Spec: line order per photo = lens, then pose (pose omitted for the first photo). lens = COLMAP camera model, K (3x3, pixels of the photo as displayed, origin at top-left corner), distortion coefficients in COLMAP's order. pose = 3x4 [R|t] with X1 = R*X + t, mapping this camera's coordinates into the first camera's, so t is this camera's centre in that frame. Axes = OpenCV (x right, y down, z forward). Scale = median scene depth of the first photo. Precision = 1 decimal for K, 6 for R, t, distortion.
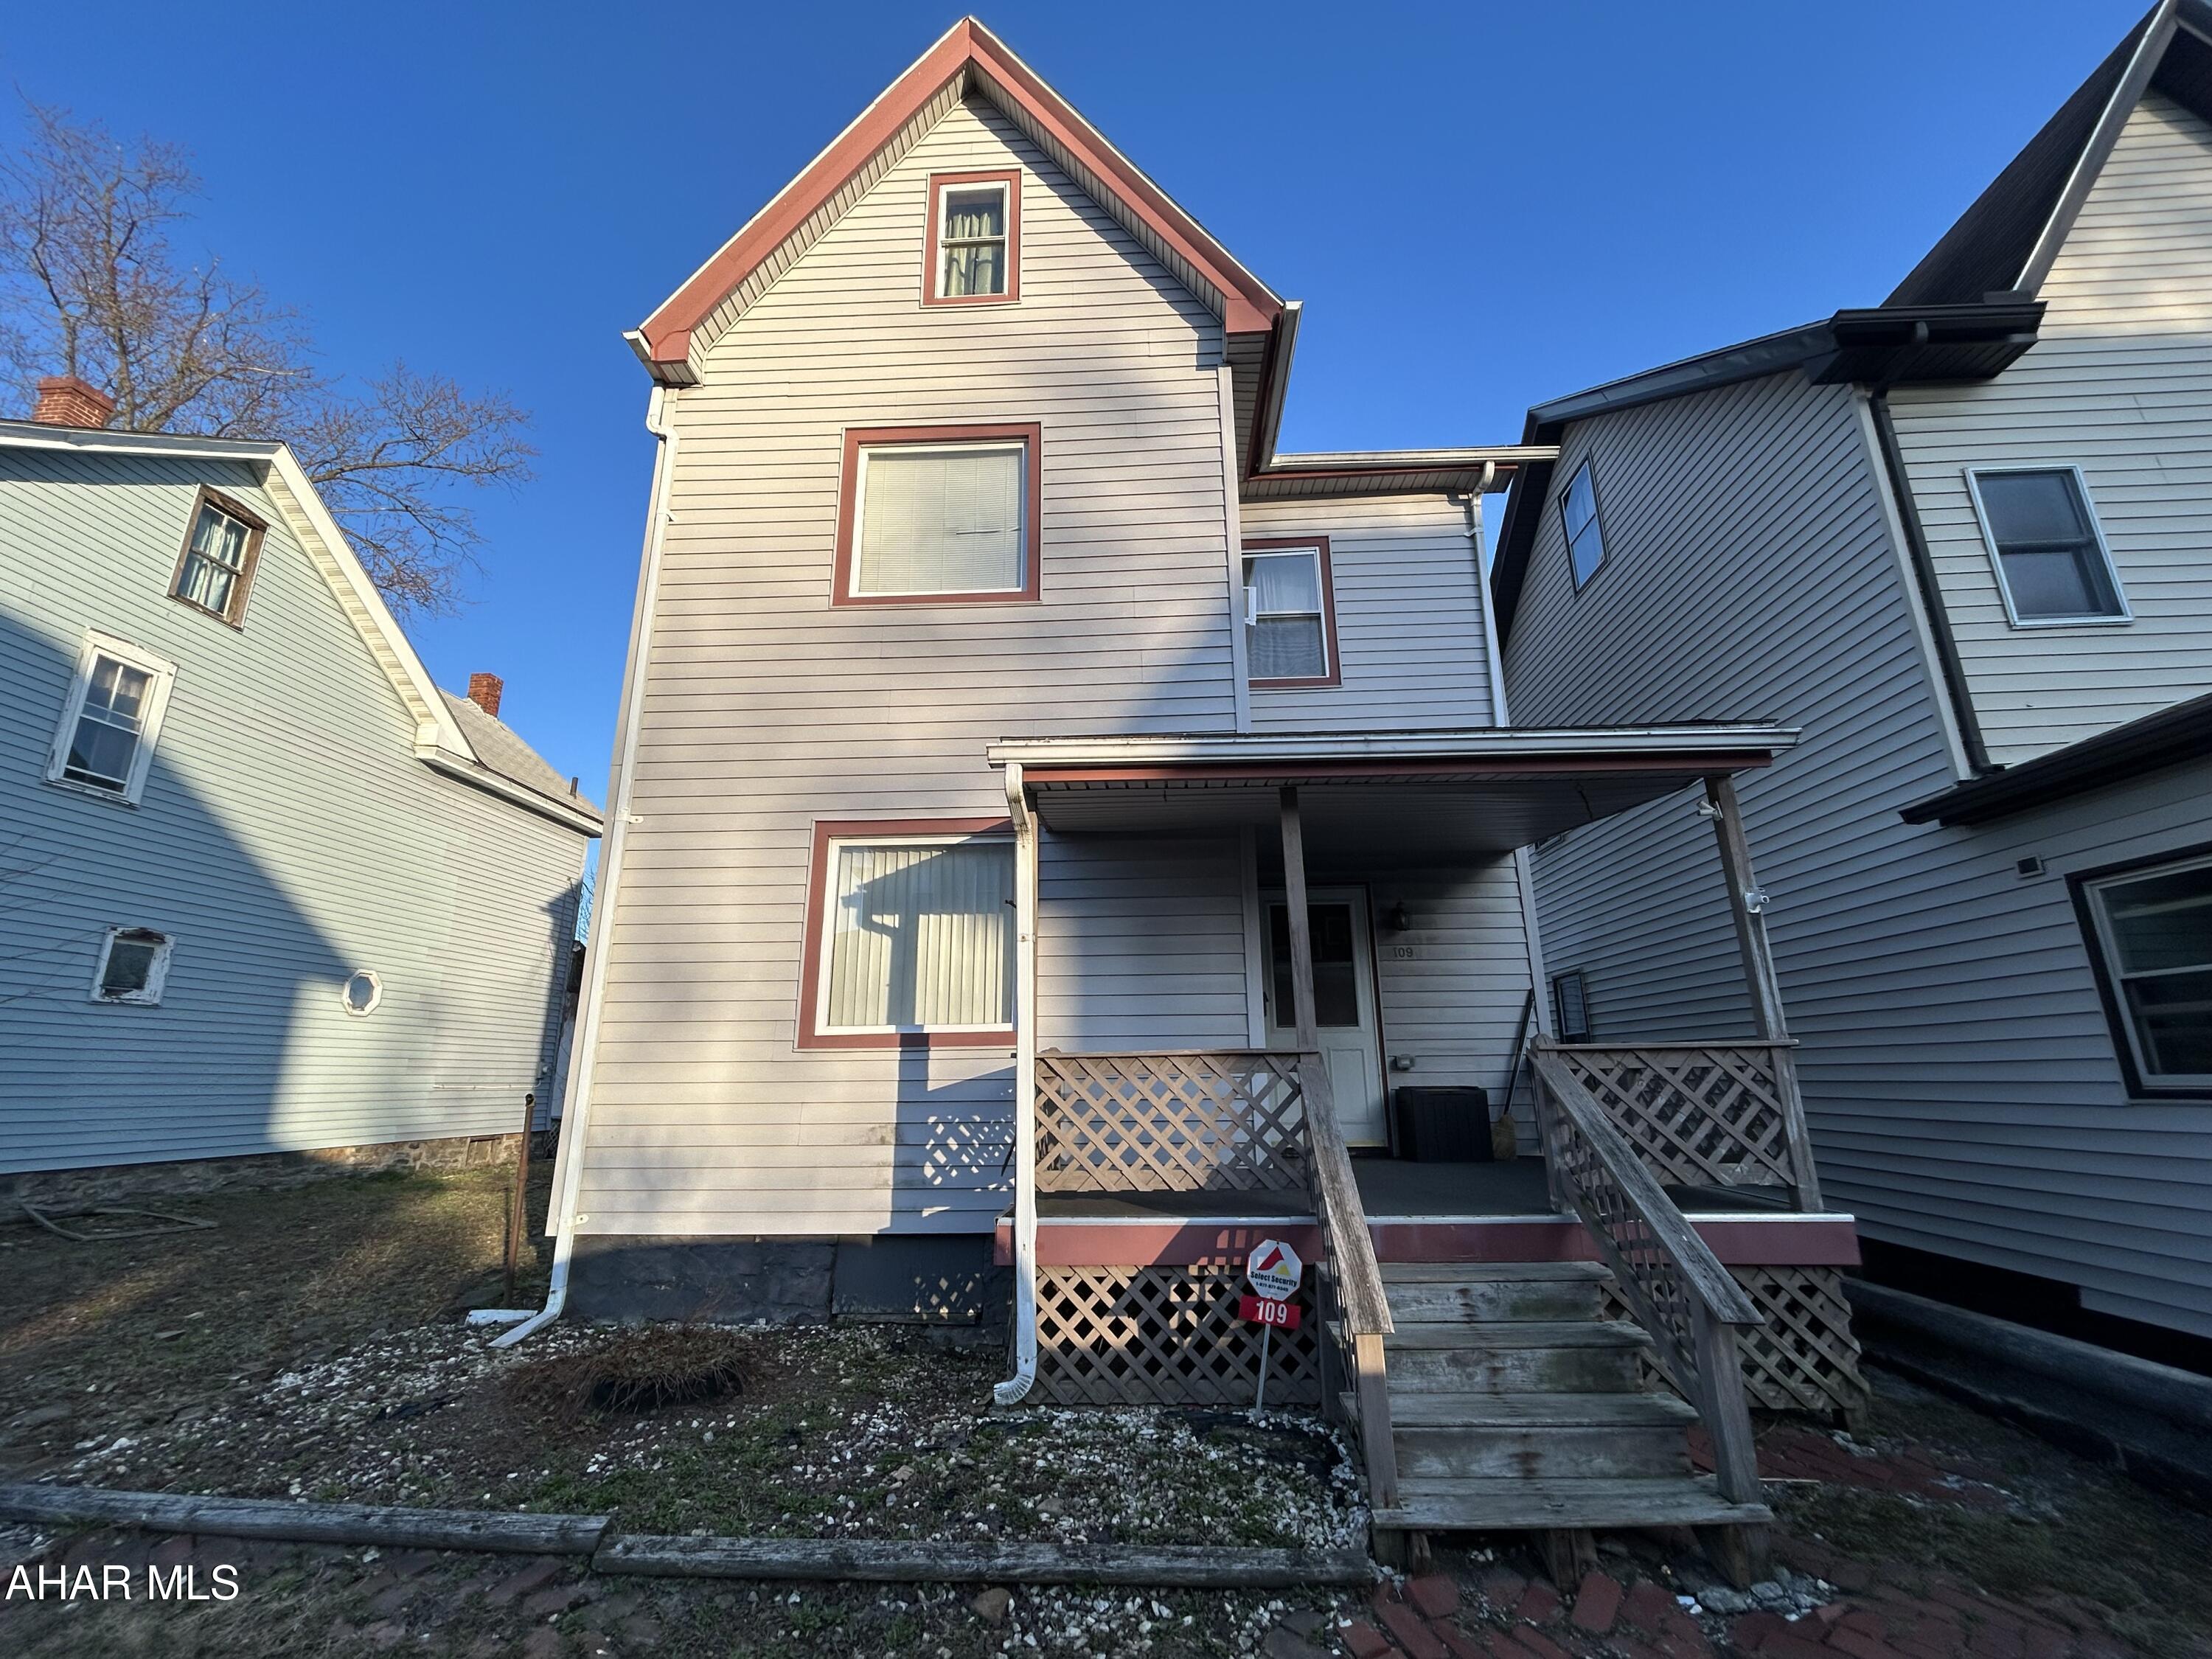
lens RADIAL K [[909.8, 0, 1111.3], [0, 909.8, 823.4], [0, 0, 1]] dist [-0.007608, 0.003159]
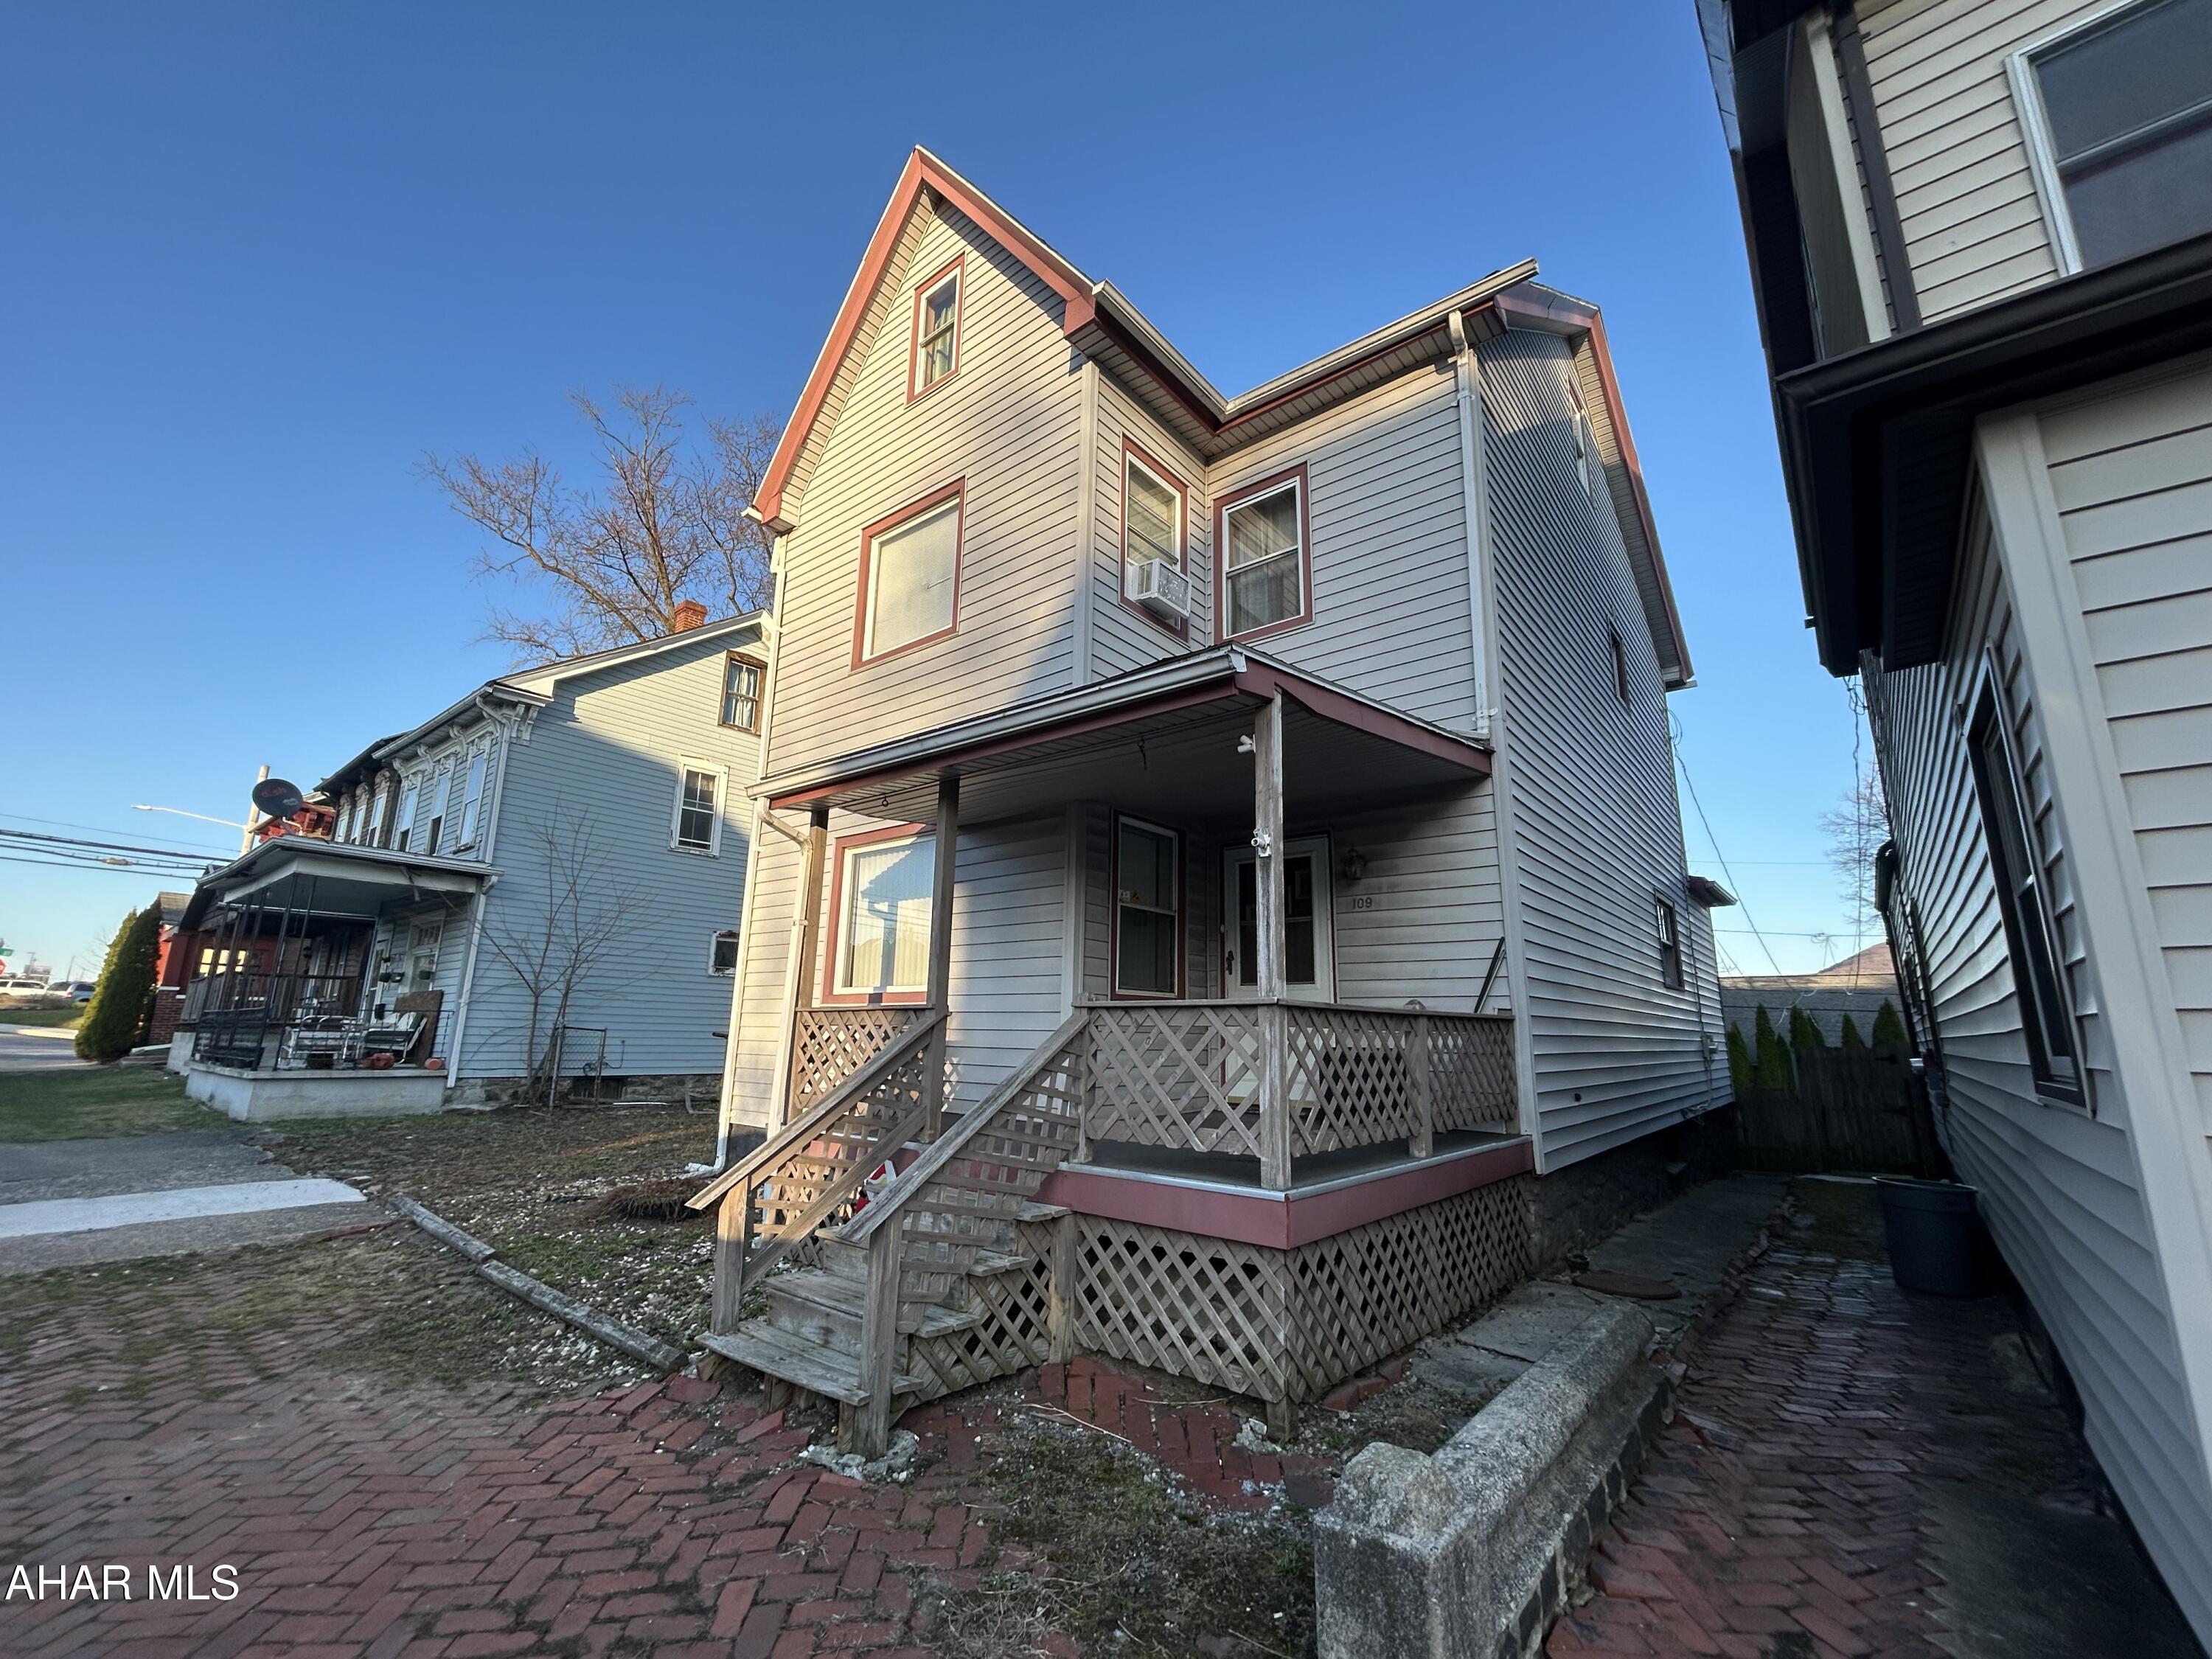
lens RADIAL K [[909.8, 0, 1111.3], [0, 909.8, 823.4], [0, 0, 1]] dist [-0.007608, 0.003159]
pose [[0.804953, -0.111465, -0.582775, 0.756293], [0.136595, 0.990627, -0.000803, 0.032033], [0.577402, -0.078958, 0.812633, 0.130933]]
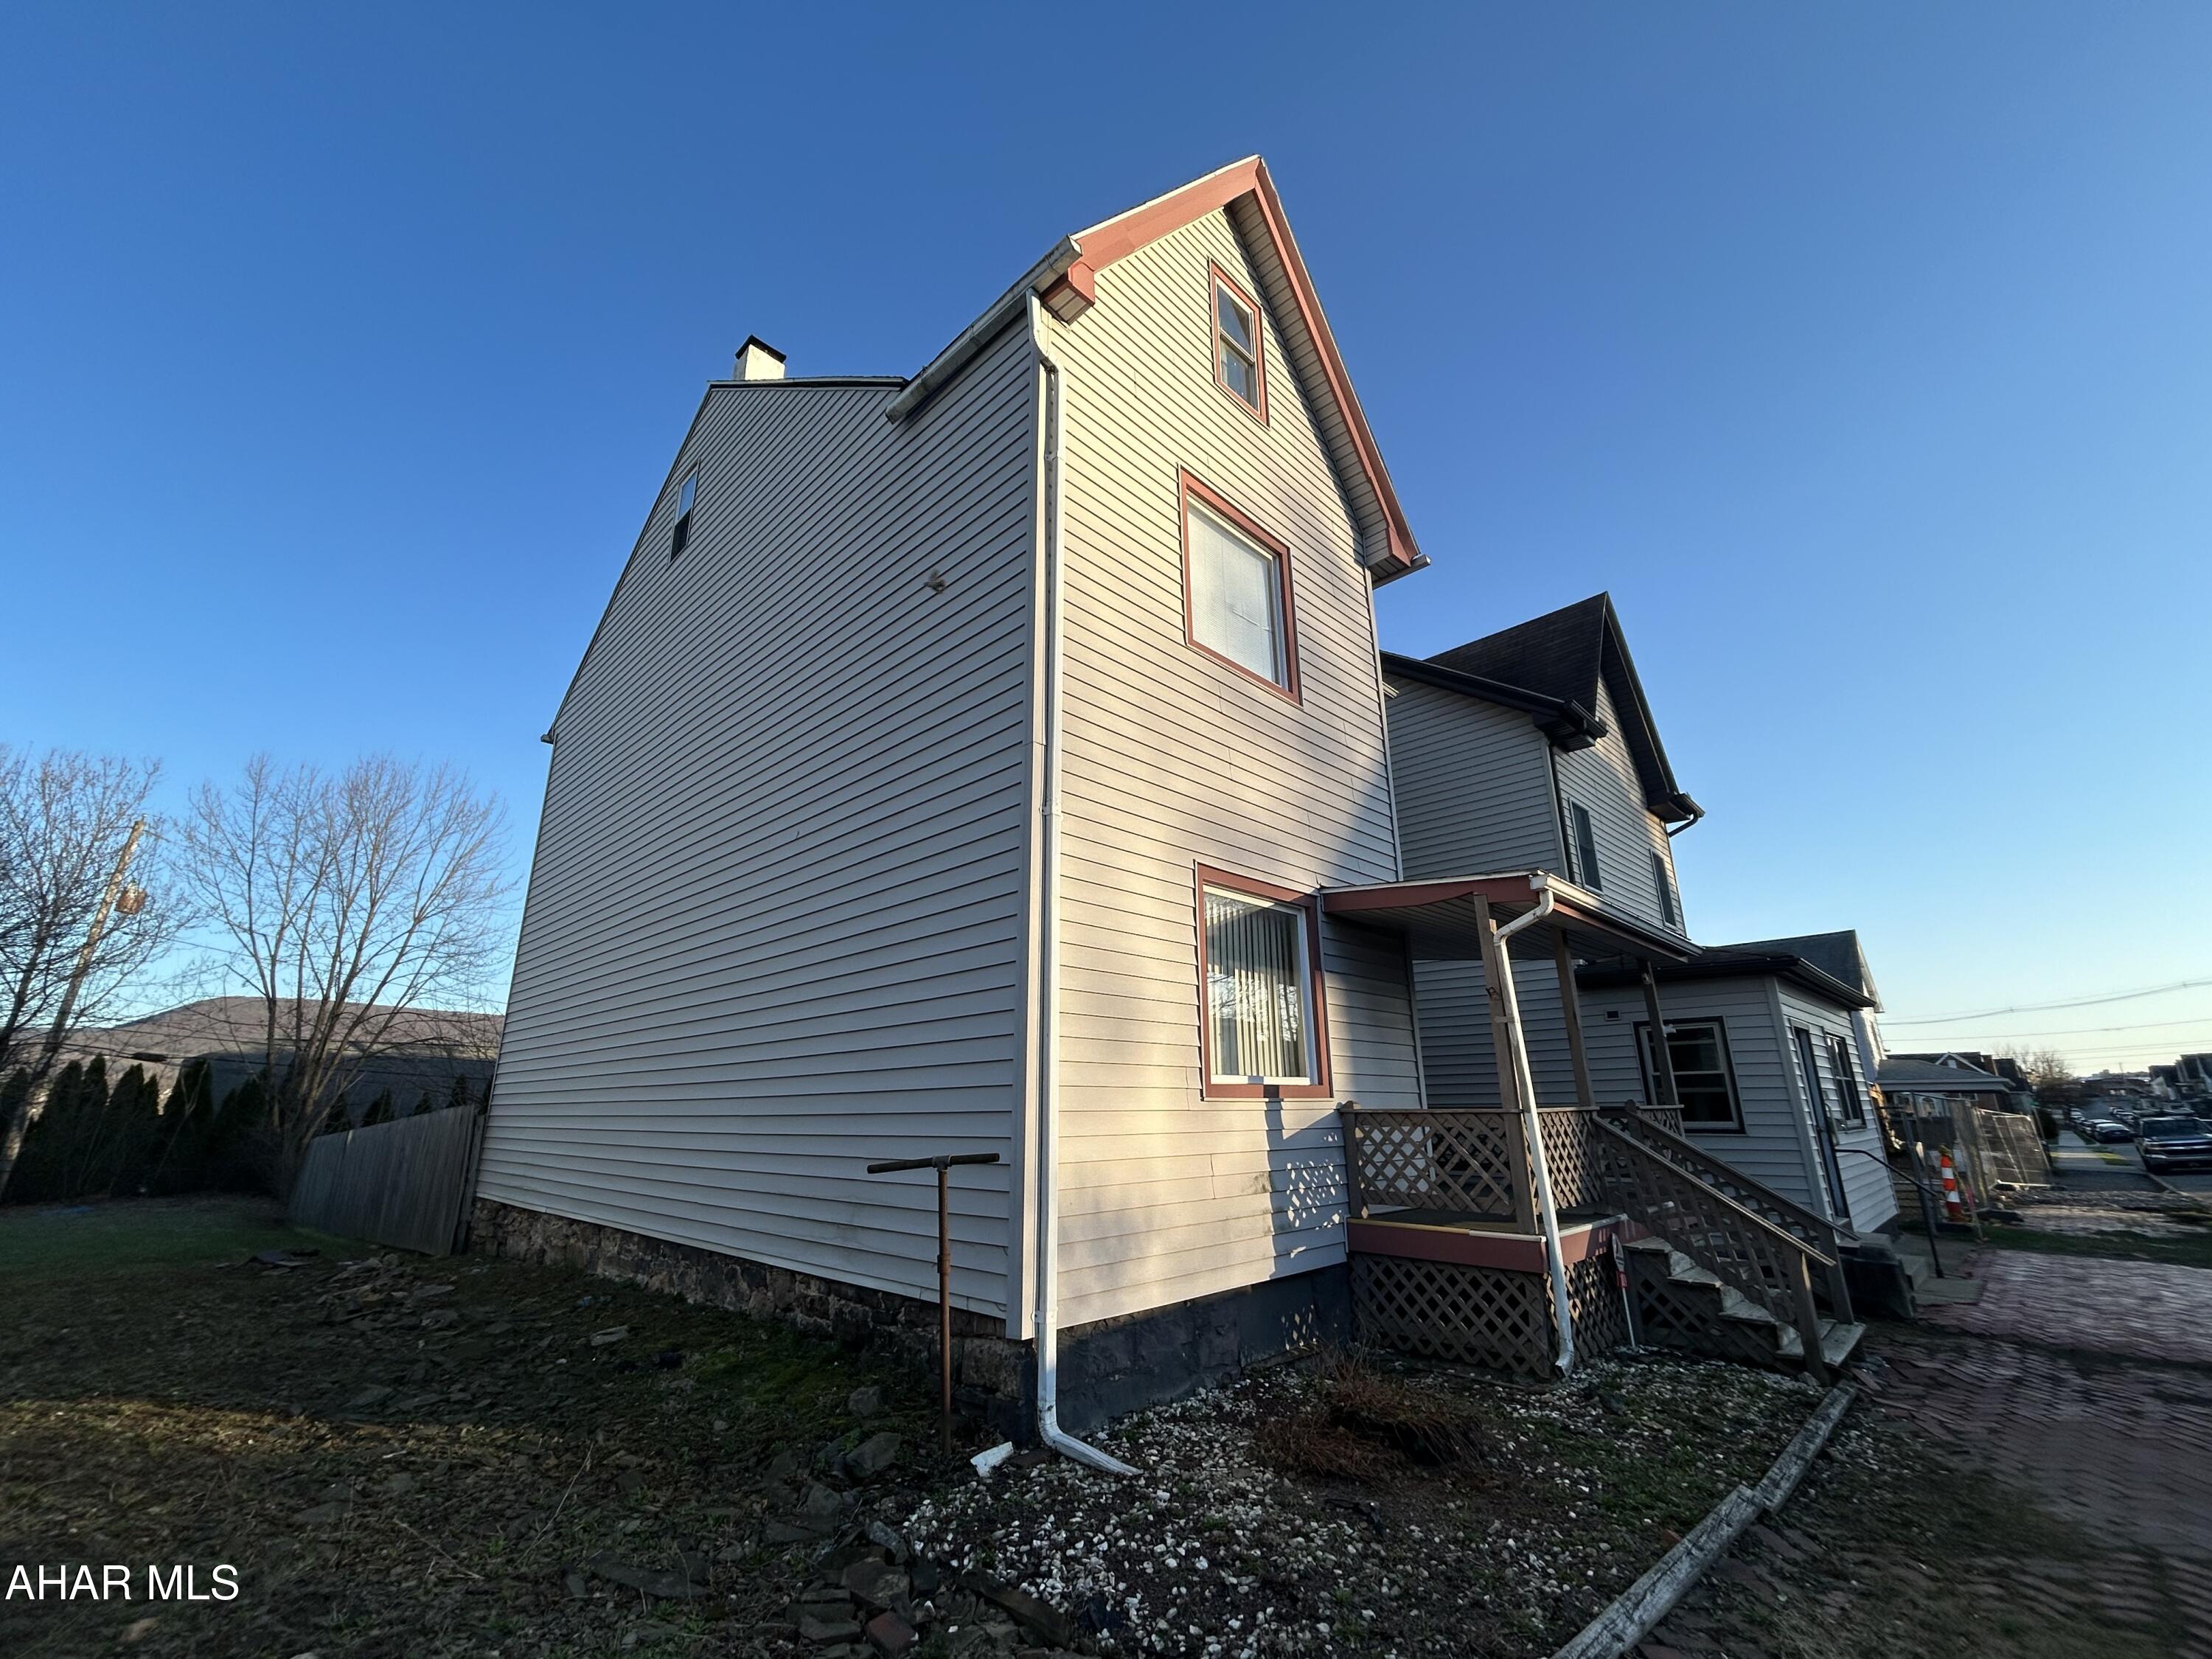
lens RADIAL K [[899.5, 0, 1106.0], [0, 899.5, 829.5], [0, 0, 1]] dist [-0.007904, 0.000445]
pose [[0.671377, 0.225742, 0.705899, -1.029574], [-0.199025, 0.972411, -0.121679, 0.095618], [-0.713892, -0.058799, 0.697783, 0.377383]]
